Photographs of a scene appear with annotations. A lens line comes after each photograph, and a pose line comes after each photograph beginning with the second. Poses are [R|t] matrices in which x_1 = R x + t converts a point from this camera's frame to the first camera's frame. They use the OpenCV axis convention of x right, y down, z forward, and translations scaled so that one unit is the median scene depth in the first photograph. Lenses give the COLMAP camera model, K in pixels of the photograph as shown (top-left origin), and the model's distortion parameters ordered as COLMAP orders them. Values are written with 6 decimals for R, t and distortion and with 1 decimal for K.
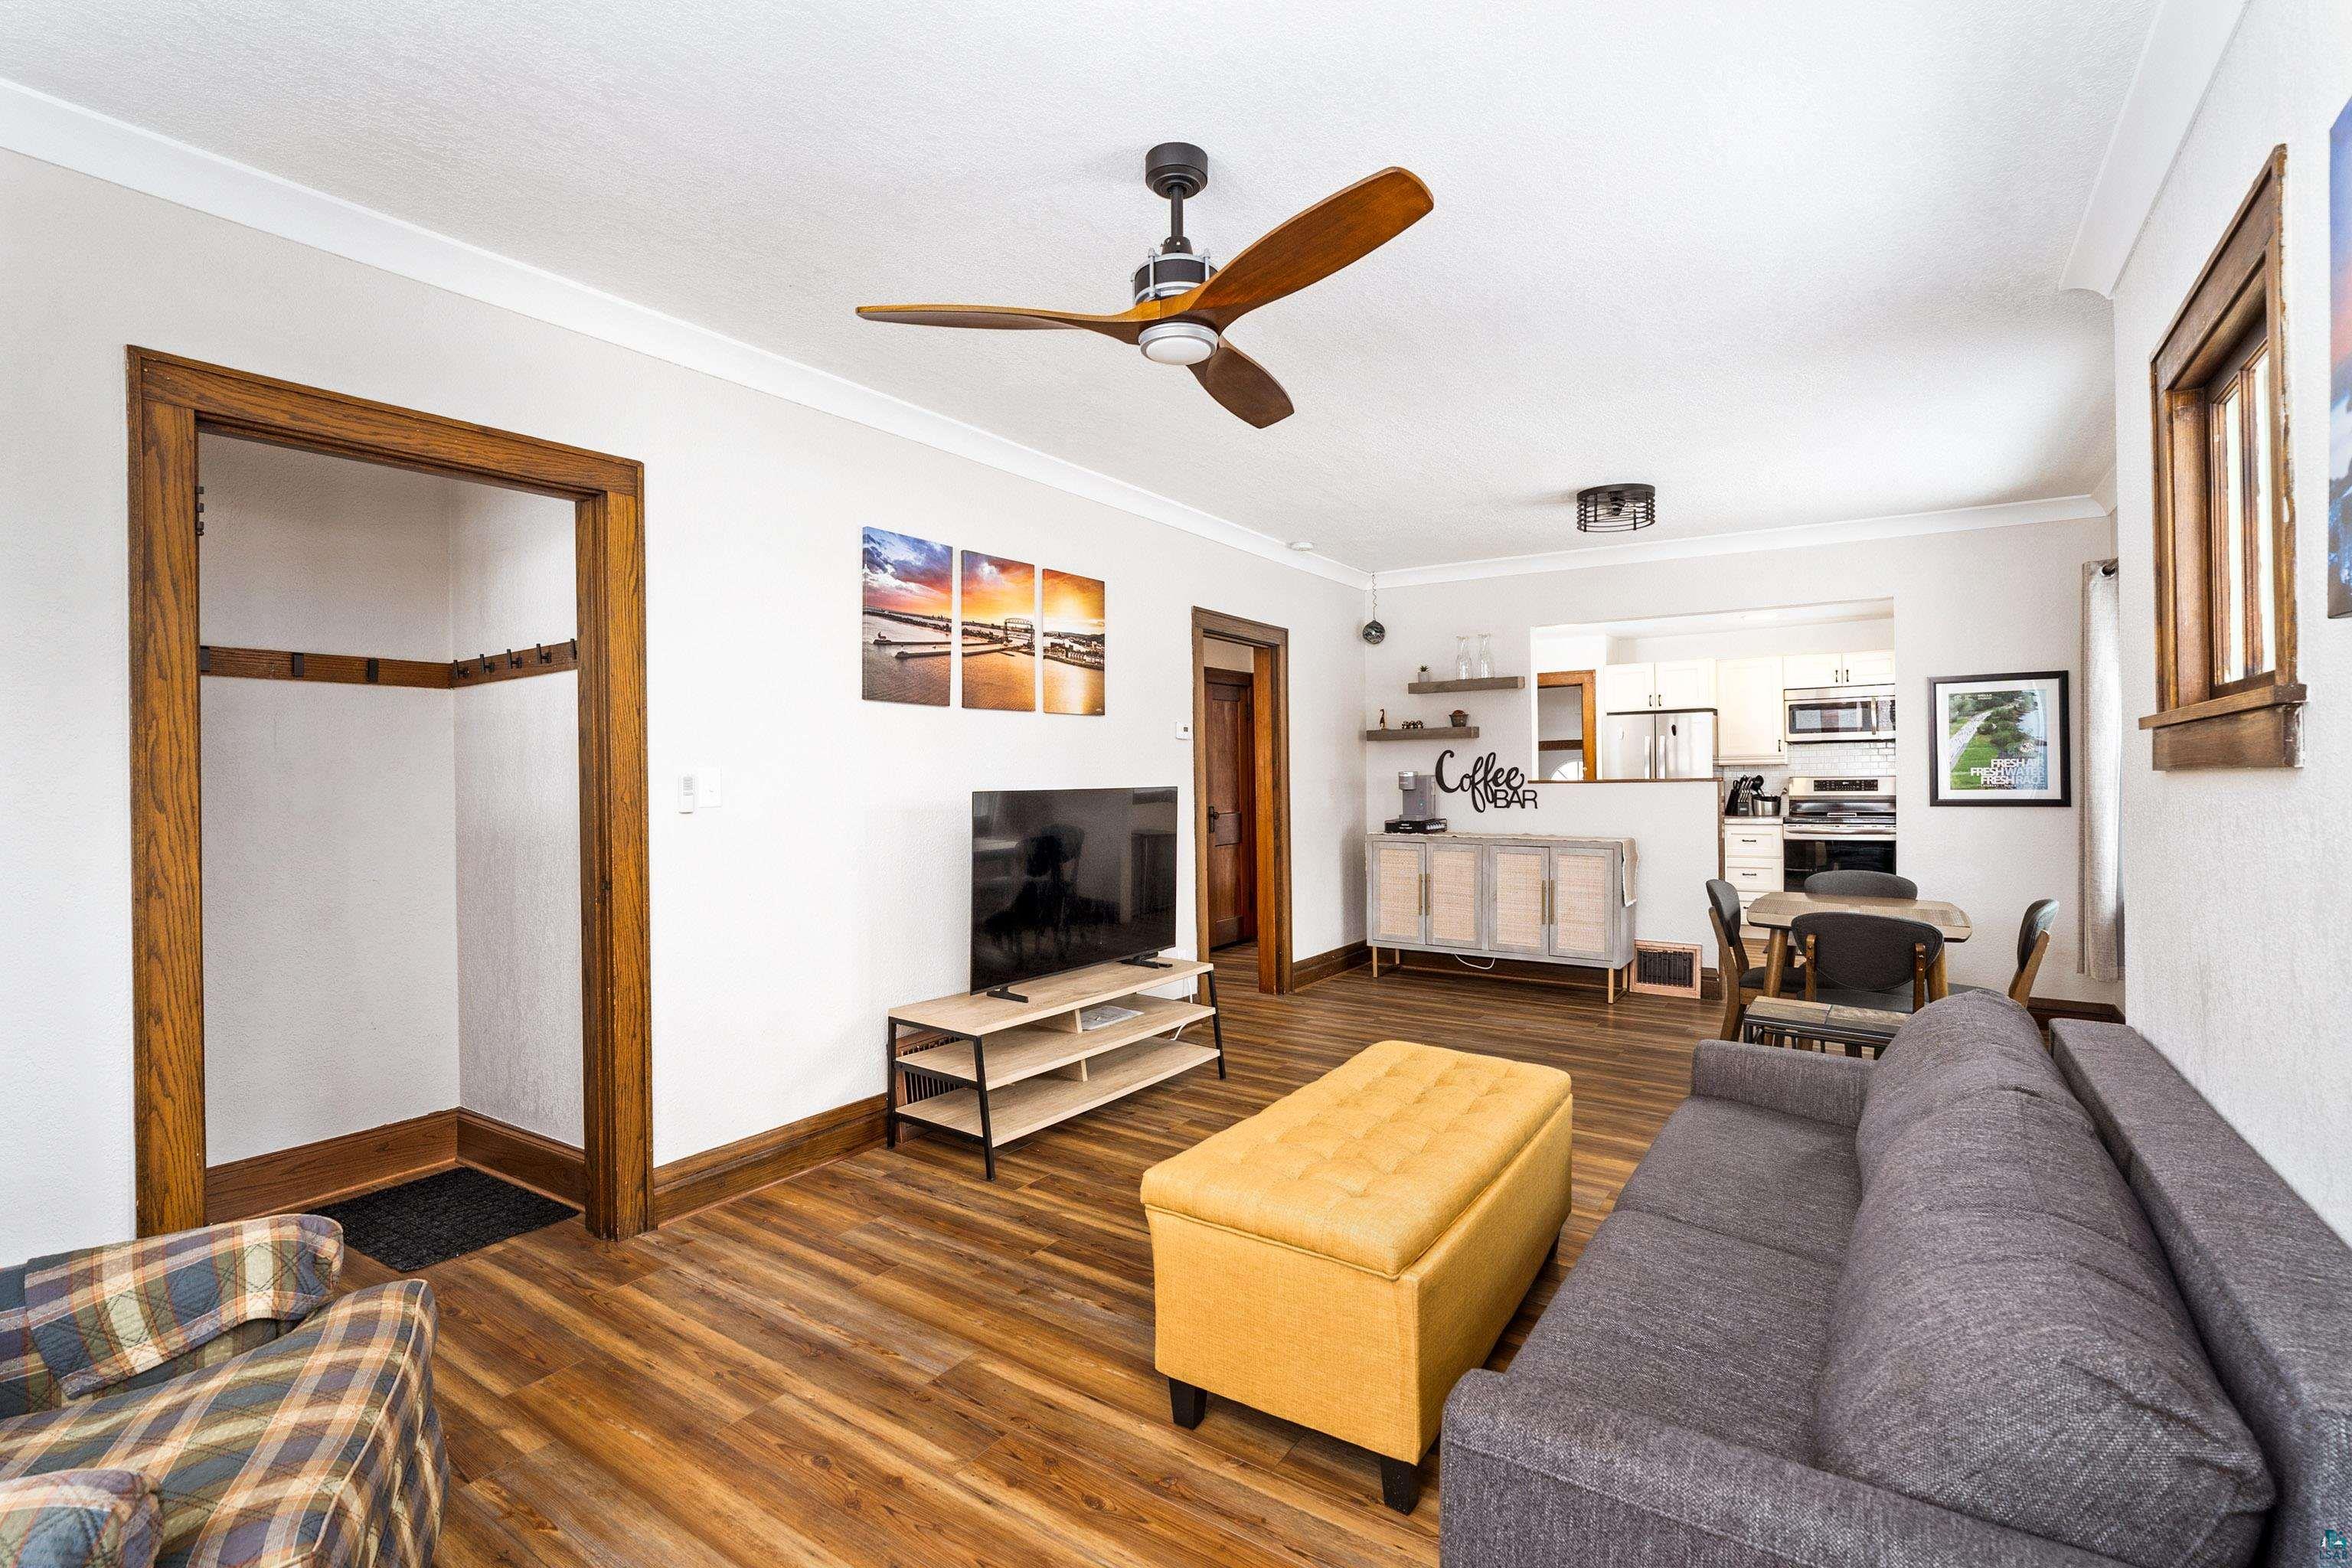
lens RADIAL K [[1074.9, 0, 1171.1], [0, 1074.9, 781.6], [0, 0, 1]] dist [-0.003640, -0.000561]
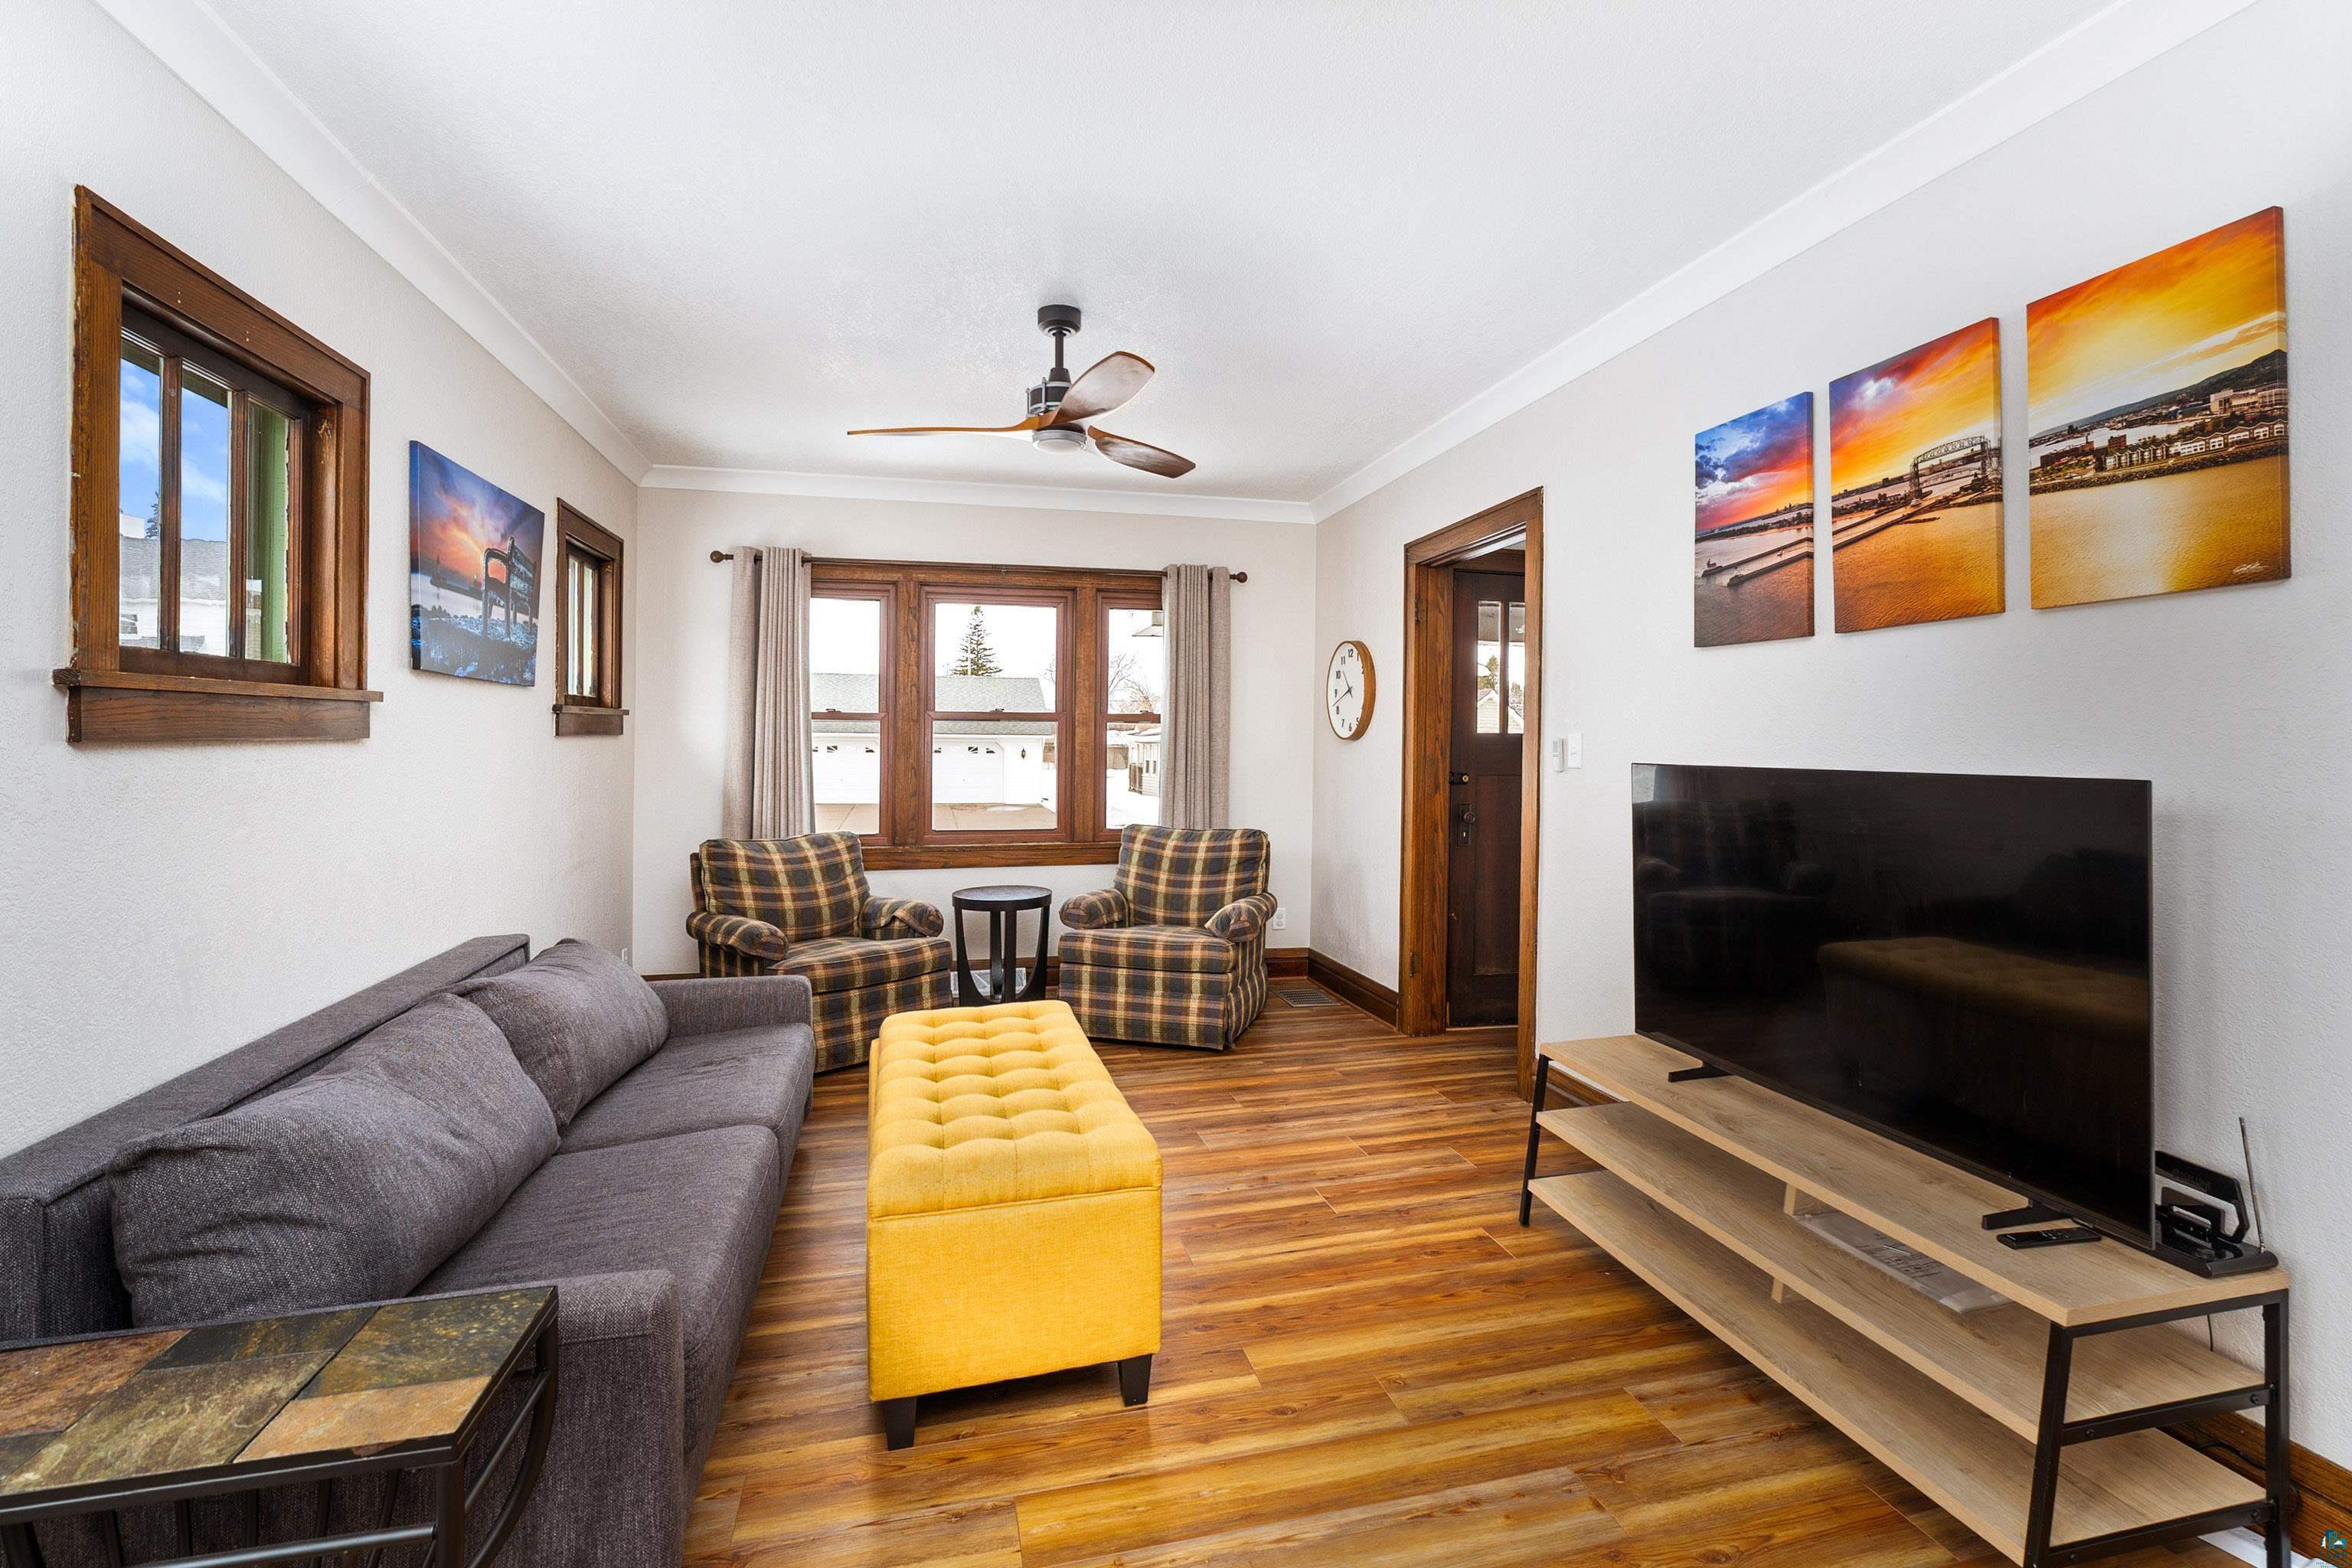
lens RADIAL K [[1074.9, 0, 1177.0], [0, 1074.9, 741.9], [0, 0, 1]] dist [-0.003640, -0.000561]
pose [[-0.672376, 0.007103, -0.740176, 0.389519], [-0.003062, 0.999919, 0.012377, -0.009179], [0.740204, 0.010588, -0.672299, 0.839114]]
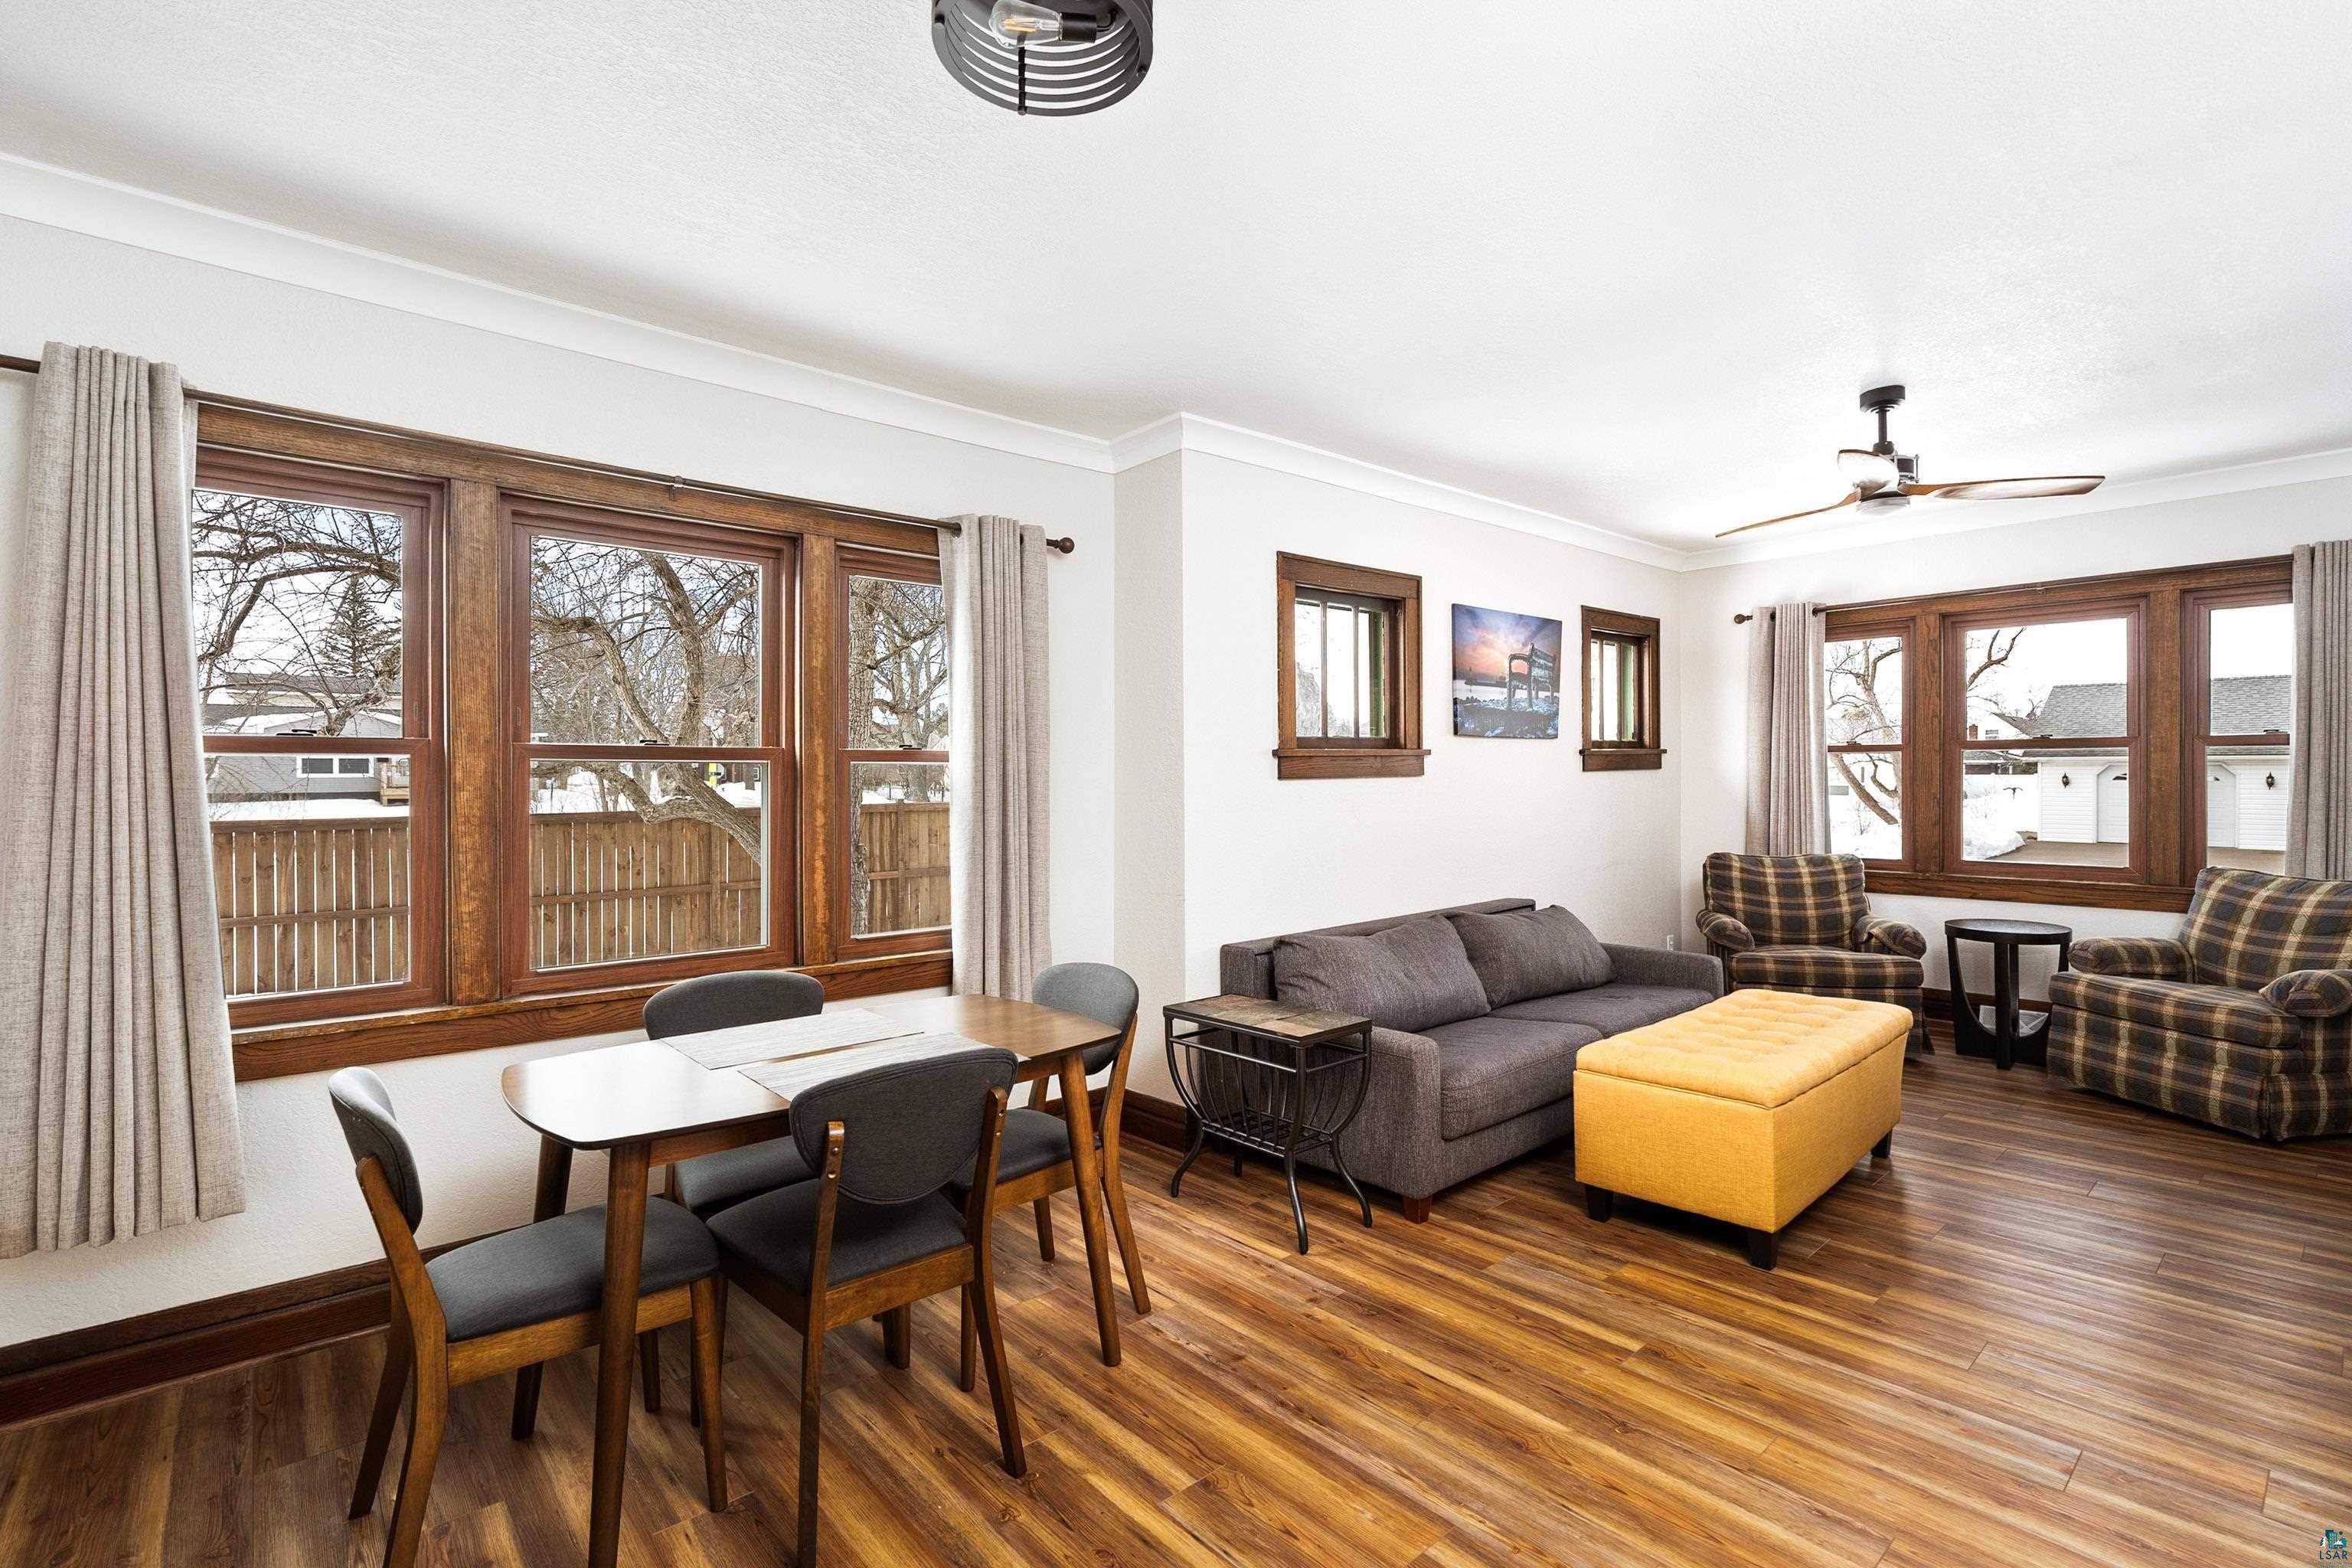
lens RADIAL K [[1074.9, 0, 1170.0], [0, 1074.9, 776.1], [0, 0, 1]] dist [-0.003640, -0.000561]
pose [[-0.964015, 0.017321, 0.265282, 0.248856], [0.019741, 0.999784, 0.006460, -0.012665], [-0.265113, 0.011465, -0.964149, 1.144345]]
